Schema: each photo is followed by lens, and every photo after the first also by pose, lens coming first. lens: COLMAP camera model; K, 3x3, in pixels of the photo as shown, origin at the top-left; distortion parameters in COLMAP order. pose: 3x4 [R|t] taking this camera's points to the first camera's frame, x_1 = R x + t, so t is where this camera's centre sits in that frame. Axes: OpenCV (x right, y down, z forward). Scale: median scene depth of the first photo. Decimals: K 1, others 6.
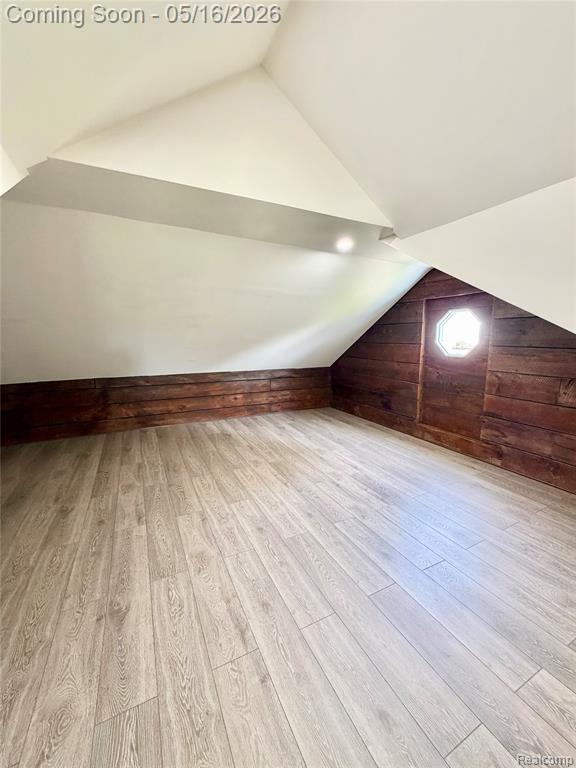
lens RADIAL K [[304.2, 0, 286.7], [0, 304.2, 383.2], [0, 0, 1]] dist [0.000767, 0.000318]
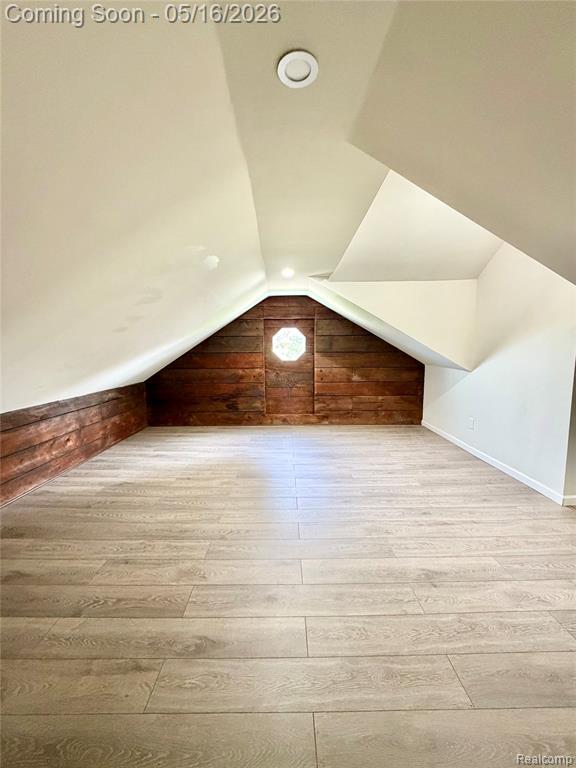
lens RADIAL K [[304.2, 0, 288.1], [0, 304.2, 384.7], [0, 0, 1]] dist [0.000767, 0.000318]
pose [[0.442034, -0.107831, 0.890493, -0.716428], [0.141763, 0.988670, 0.049349, -0.044939], [-0.885725, 0.104425, 0.452312, 0.353727]]
